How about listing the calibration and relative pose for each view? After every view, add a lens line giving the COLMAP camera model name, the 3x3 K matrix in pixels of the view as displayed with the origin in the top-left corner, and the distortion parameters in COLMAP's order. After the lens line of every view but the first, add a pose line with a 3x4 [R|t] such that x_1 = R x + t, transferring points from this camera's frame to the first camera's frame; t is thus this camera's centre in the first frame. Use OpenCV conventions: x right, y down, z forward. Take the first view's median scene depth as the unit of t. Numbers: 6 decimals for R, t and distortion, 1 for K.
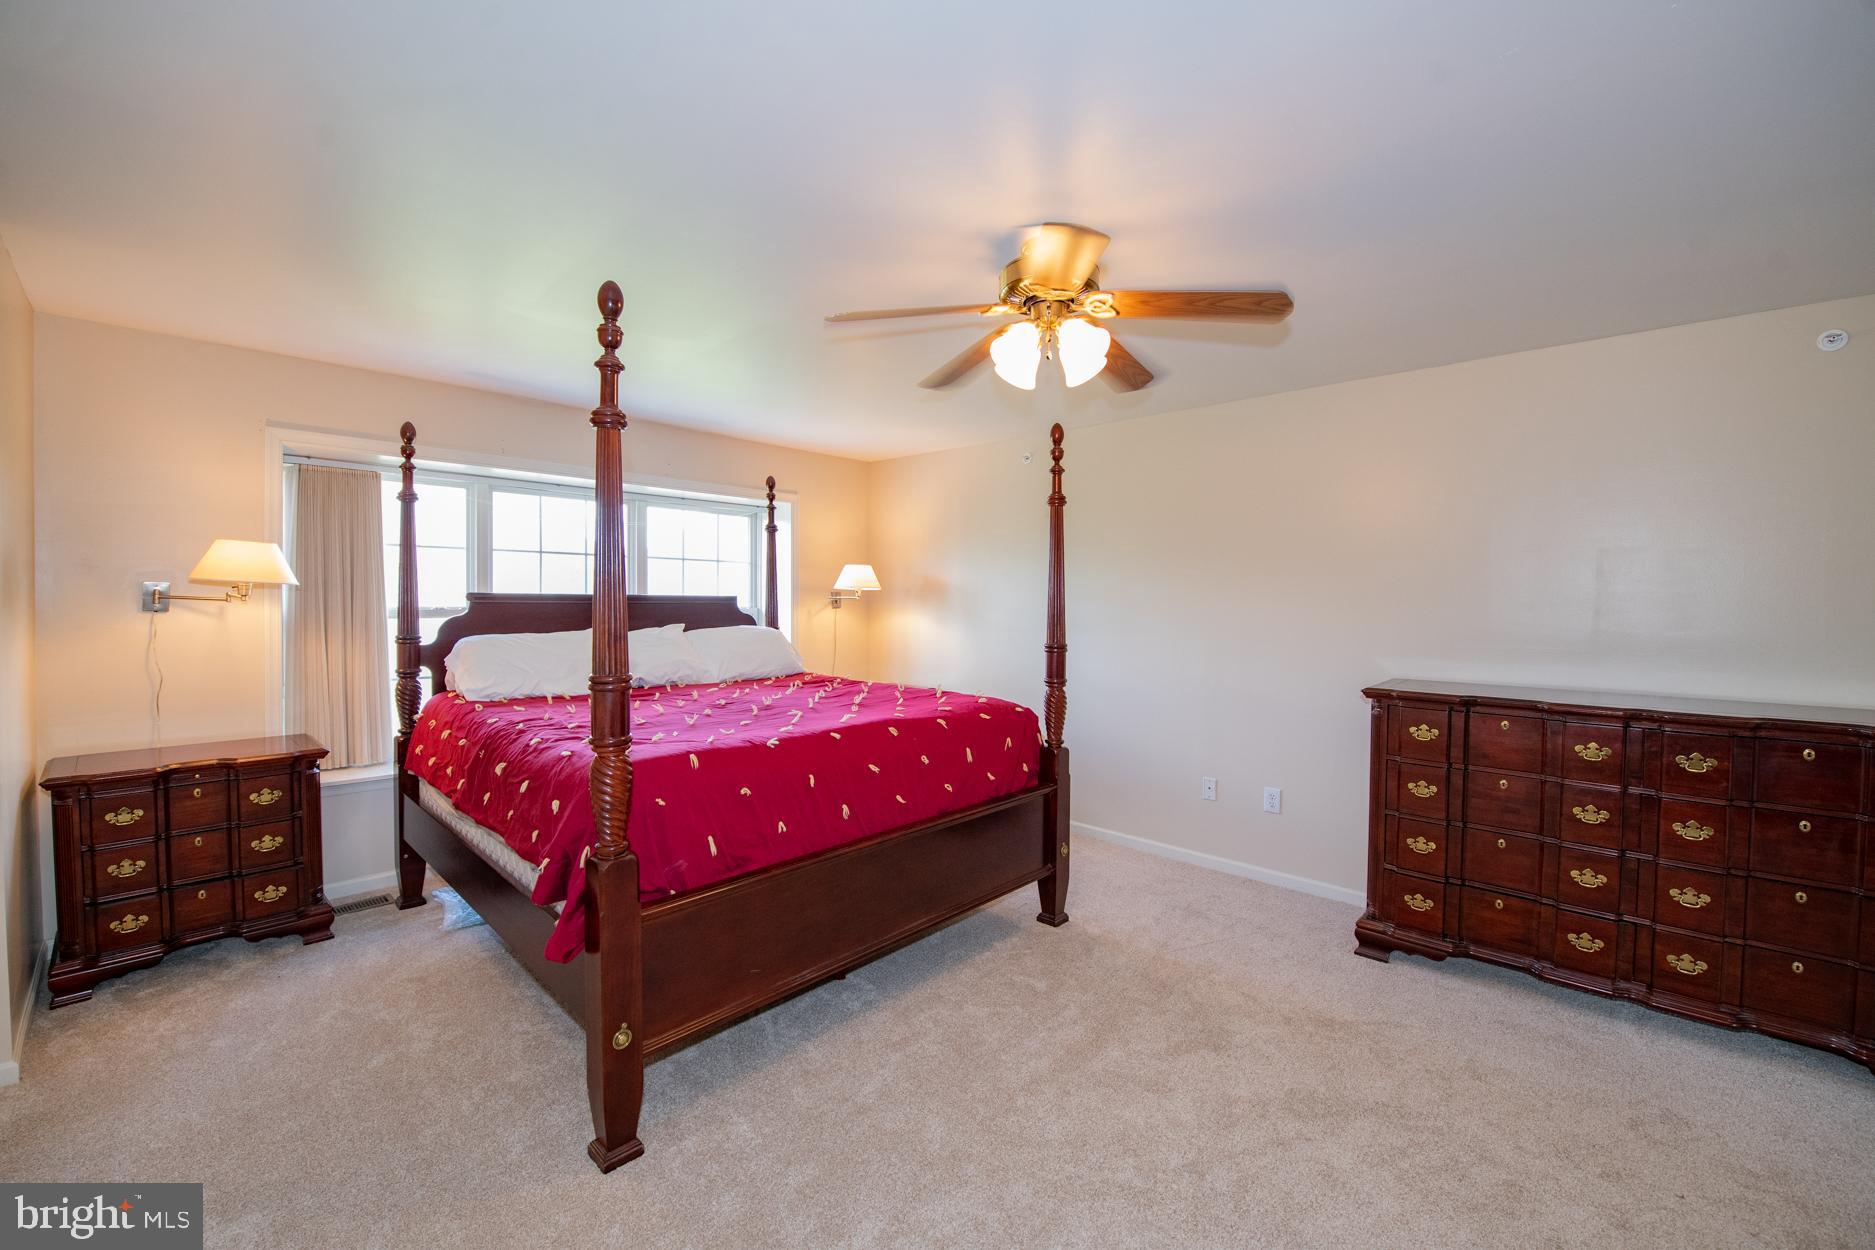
lens RADIAL K [[742.8, 0, 948.8], [0, 742.8, 604.6], [0, 0, 1]] dist [-0.000919, -0.000010]
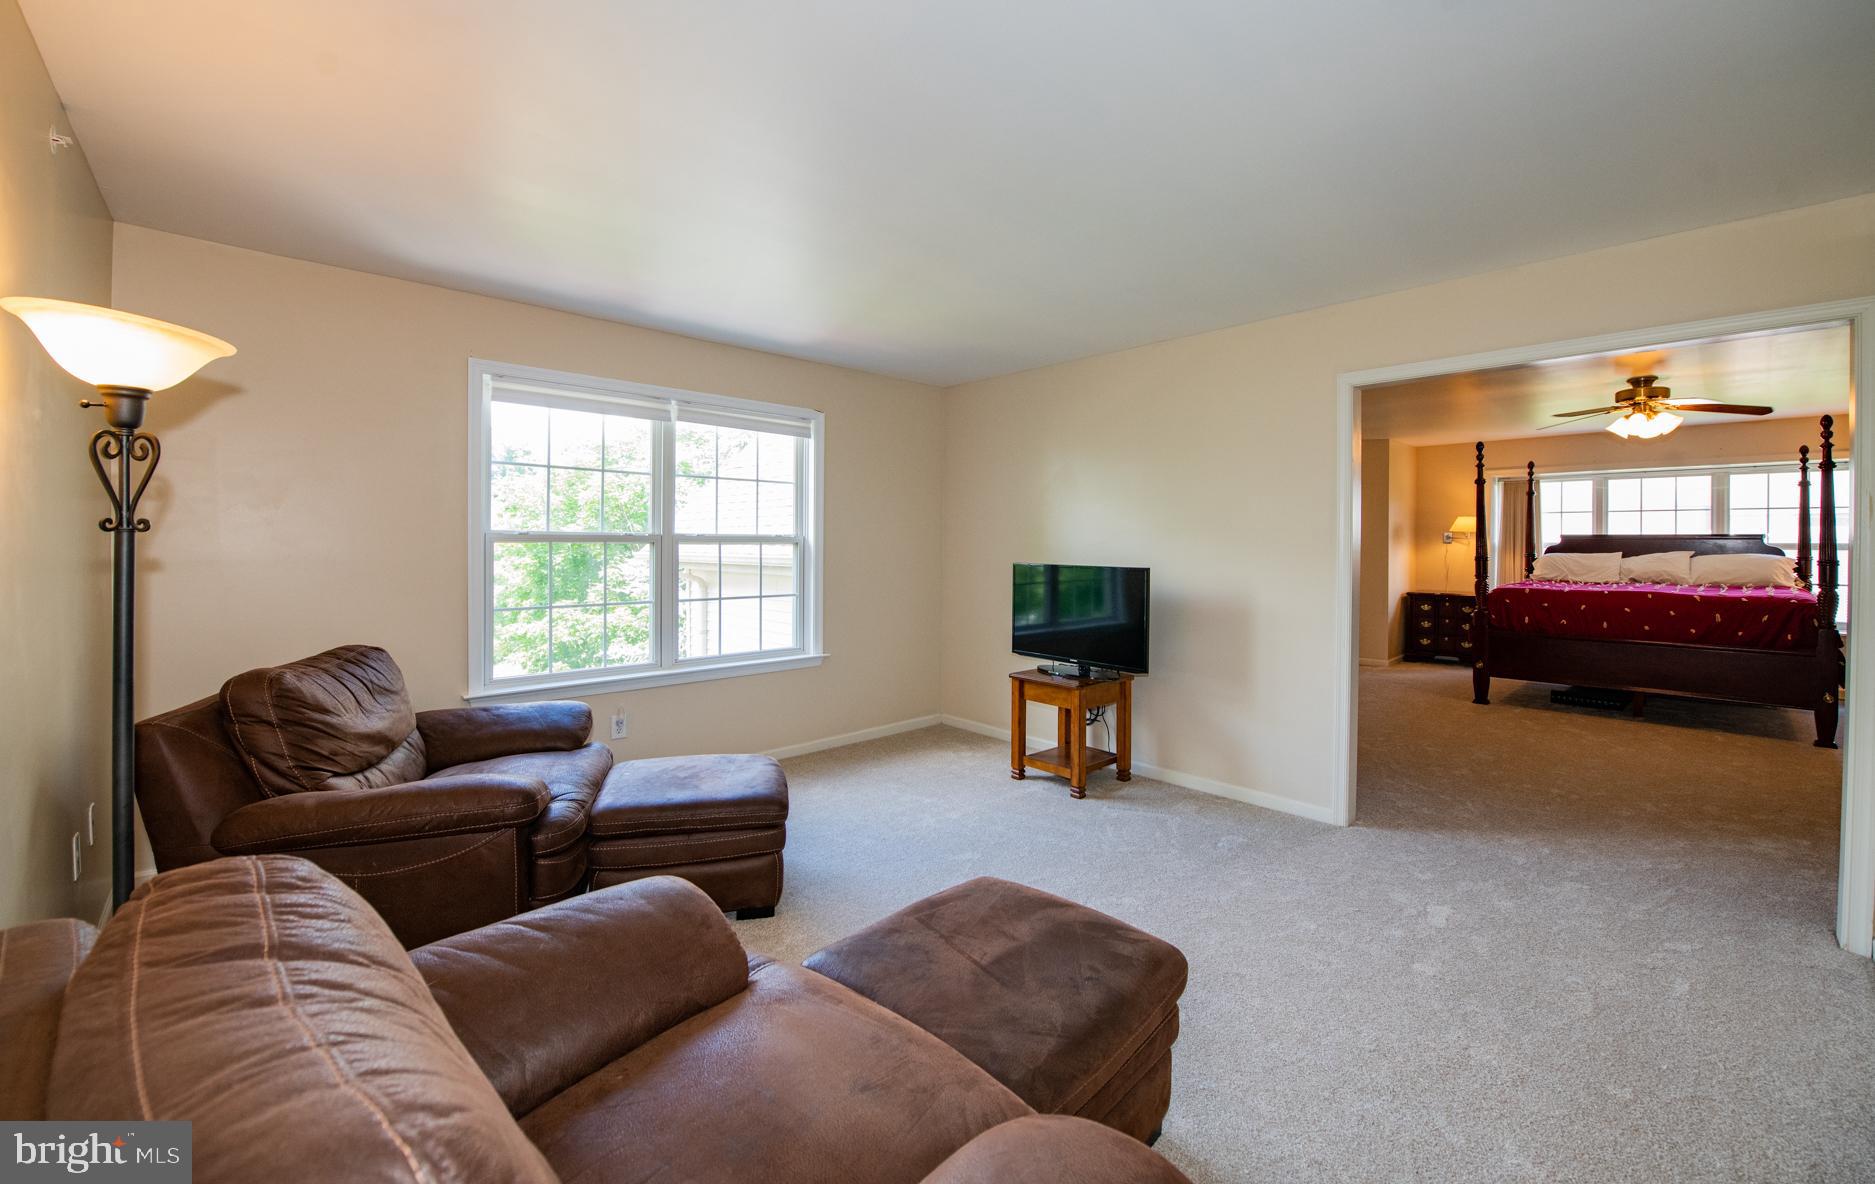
lens RADIAL K [[821.4, 0, 937.5], [0, 821.4, 592.0], [0, 0, 1]] dist [0.000110, -0.000001]
pose [[-0.010512, 0.048681, -0.998759, 1.734680], [-0.016652, 0.998667, 0.048852, 0.064129], [0.999806, 0.017145, -0.009687, -0.755232]]
